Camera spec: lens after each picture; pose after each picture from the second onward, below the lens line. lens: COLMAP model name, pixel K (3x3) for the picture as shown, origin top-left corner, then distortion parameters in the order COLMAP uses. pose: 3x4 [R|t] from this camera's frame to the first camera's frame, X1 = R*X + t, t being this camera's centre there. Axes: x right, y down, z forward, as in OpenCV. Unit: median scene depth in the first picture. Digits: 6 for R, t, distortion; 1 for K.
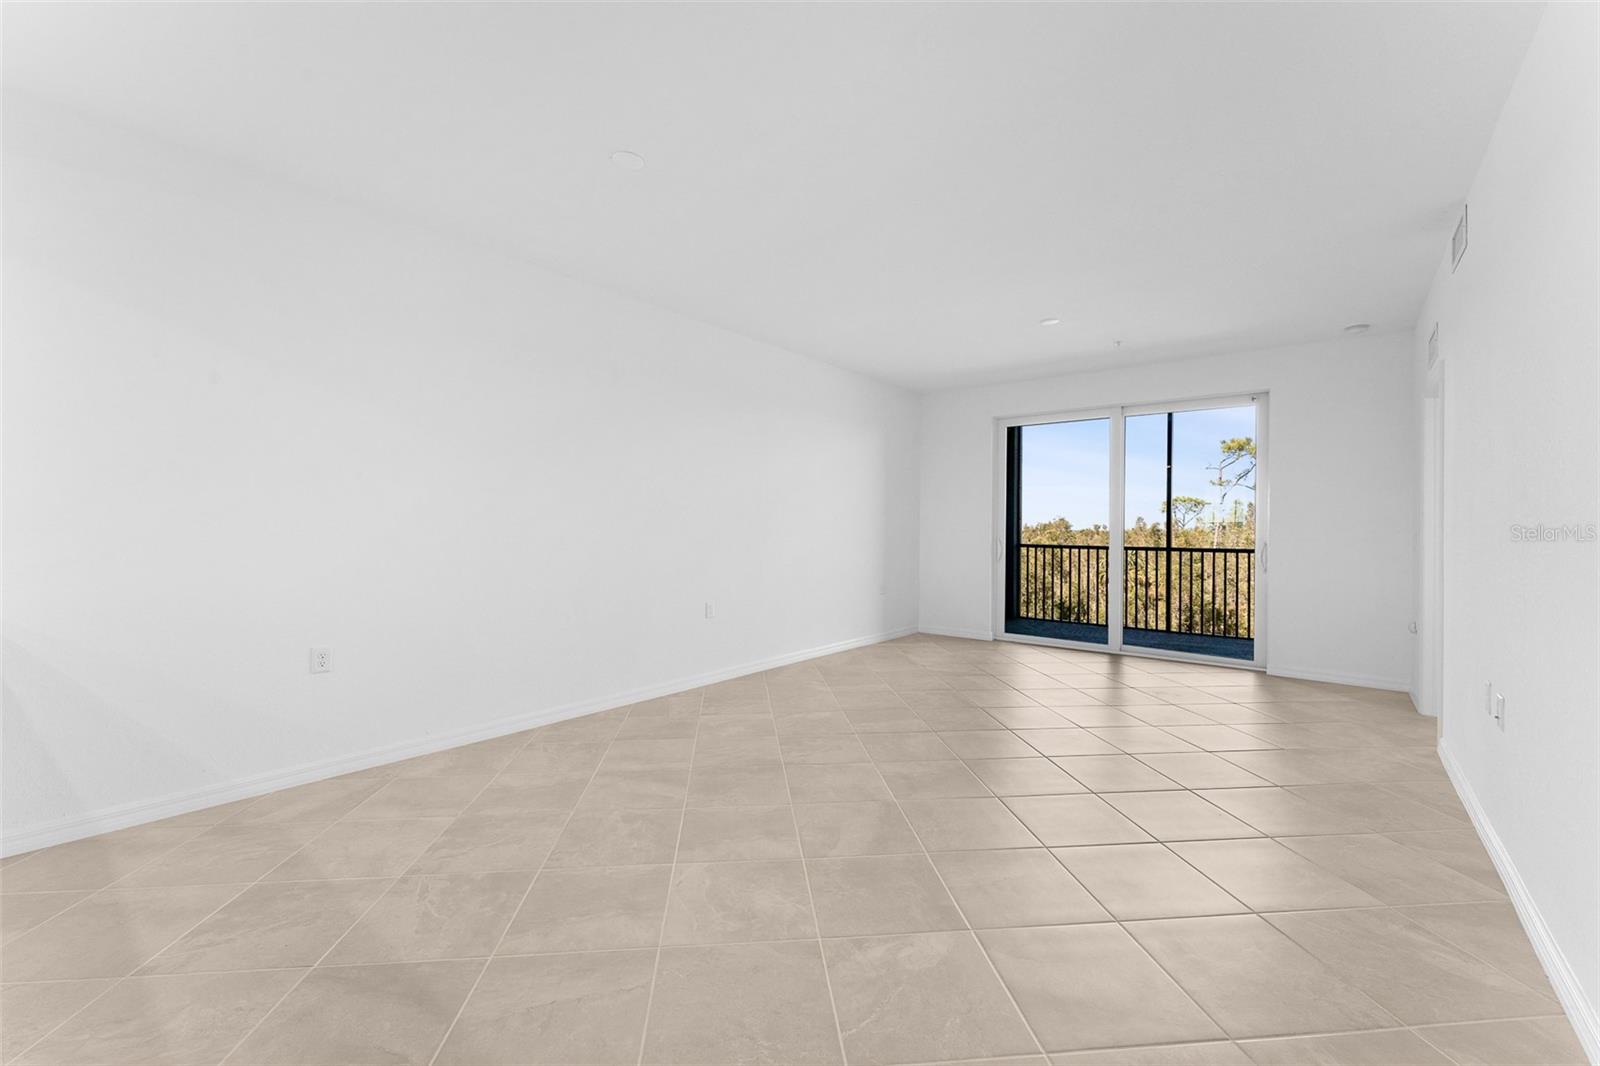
lens RADIAL K [[646.4, 0, 812.6], [0, 646.4, 521.7], [0, 0, 1]] dist [0.001818, 0.000086]
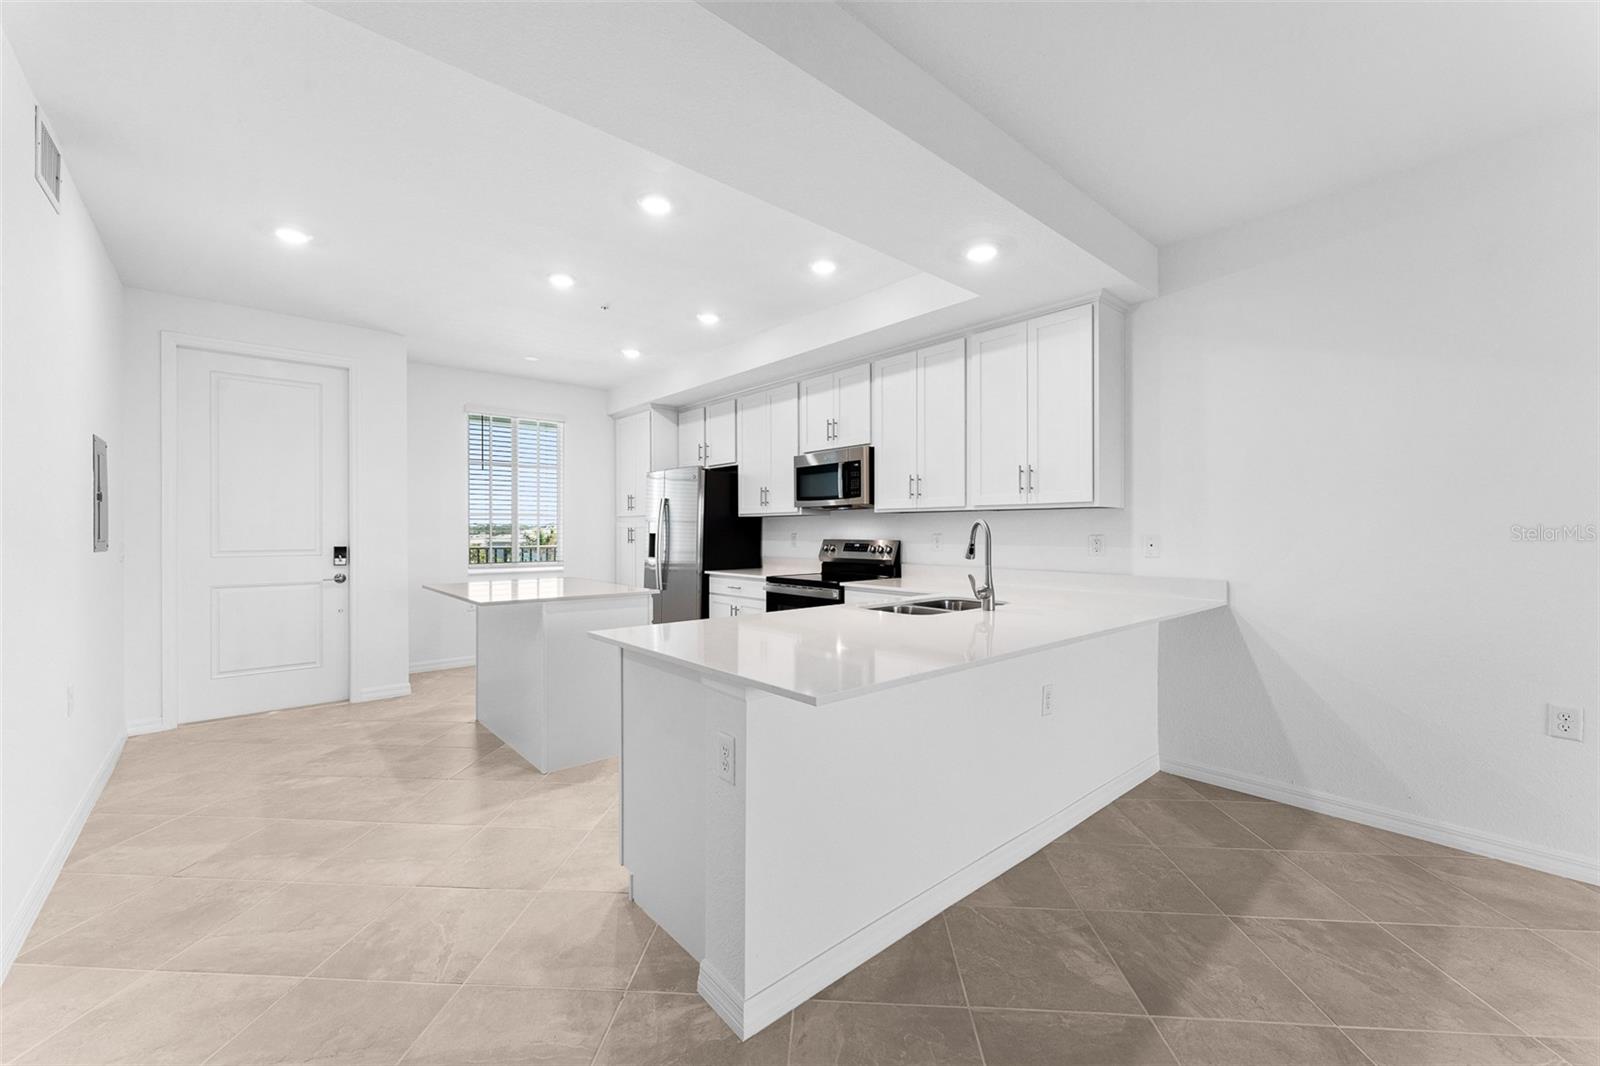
lens RADIAL K [[646.4, 0, 797.5], [0, 646.4, 533.5], [0, 0, 1]] dist [0.001818, 0.000086]
pose [[-0.181542, -0.005748, -0.983366, 0.234664], [0.007027, 0.999950, -0.007143, -0.017350], [0.983358, -0.008207, -0.181492, 0.326792]]
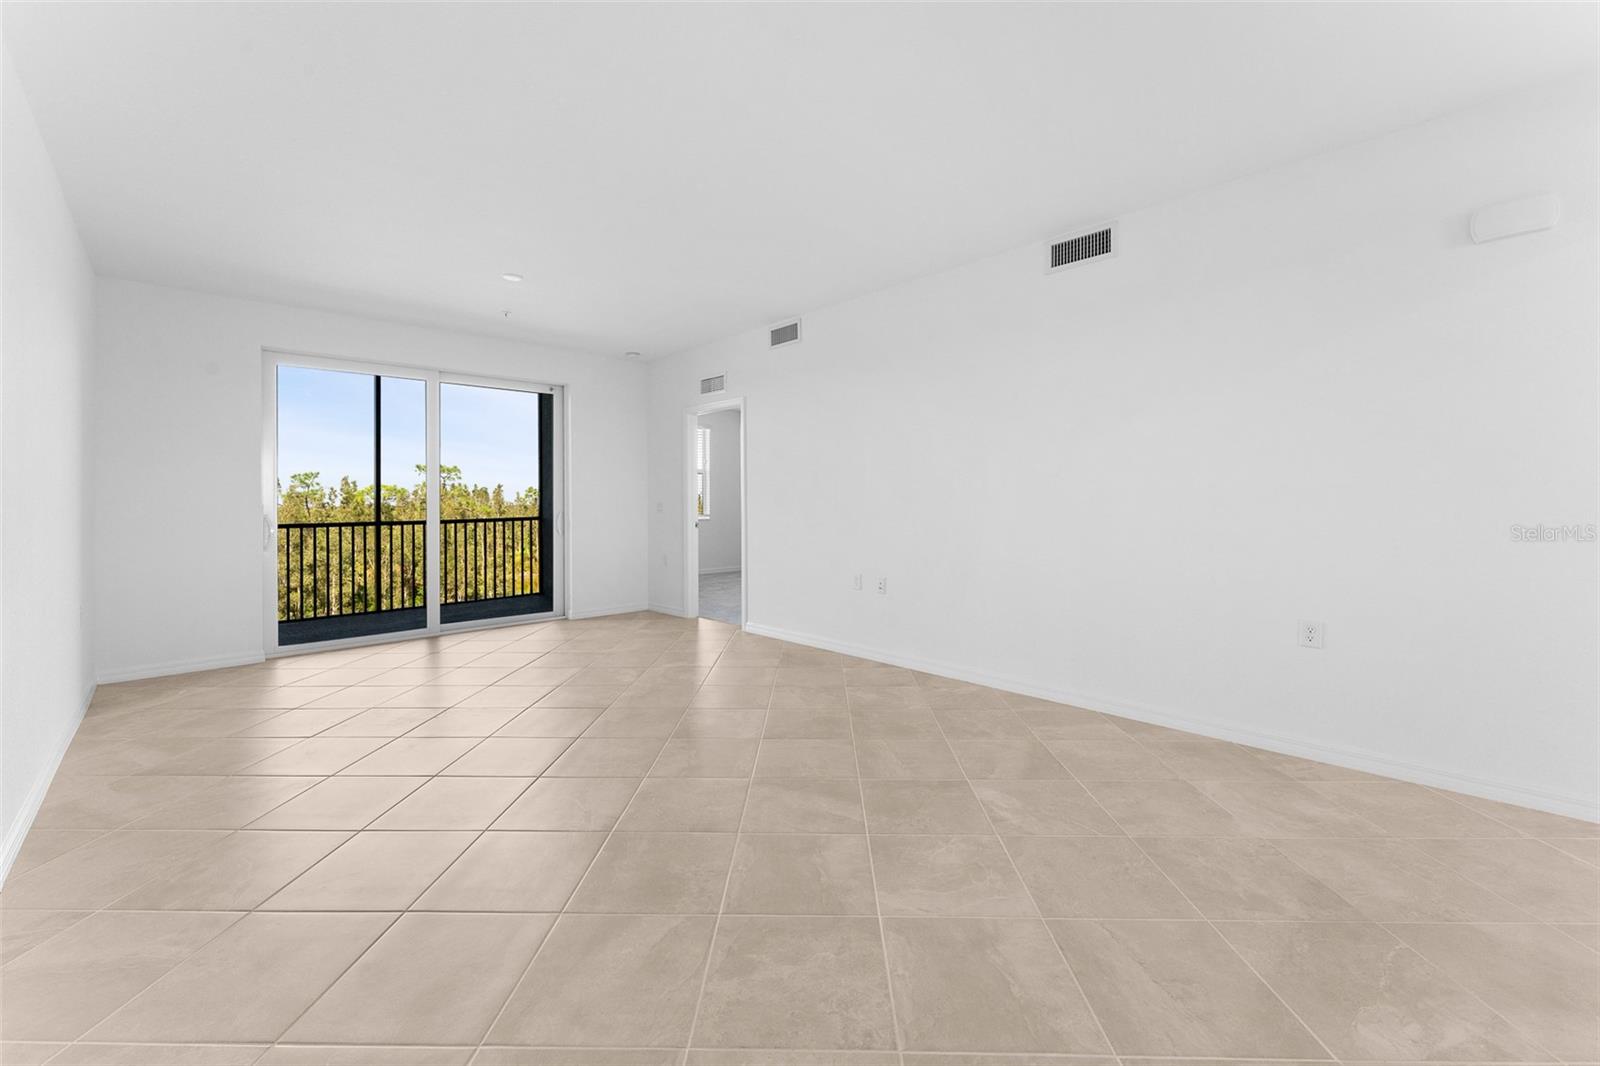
lens RADIAL K [[646.4, 0, 787.5], [0, 646.4, 496.9], [0, 0, 1]] dist [0.001818, 0.000086]
pose [[0.150769, -0.003255, 0.988564, -1.082608], [-0.000360, 0.999994, 0.003348, 0.004743], [-0.988569, -0.000860, 0.150767, 1.047485]]
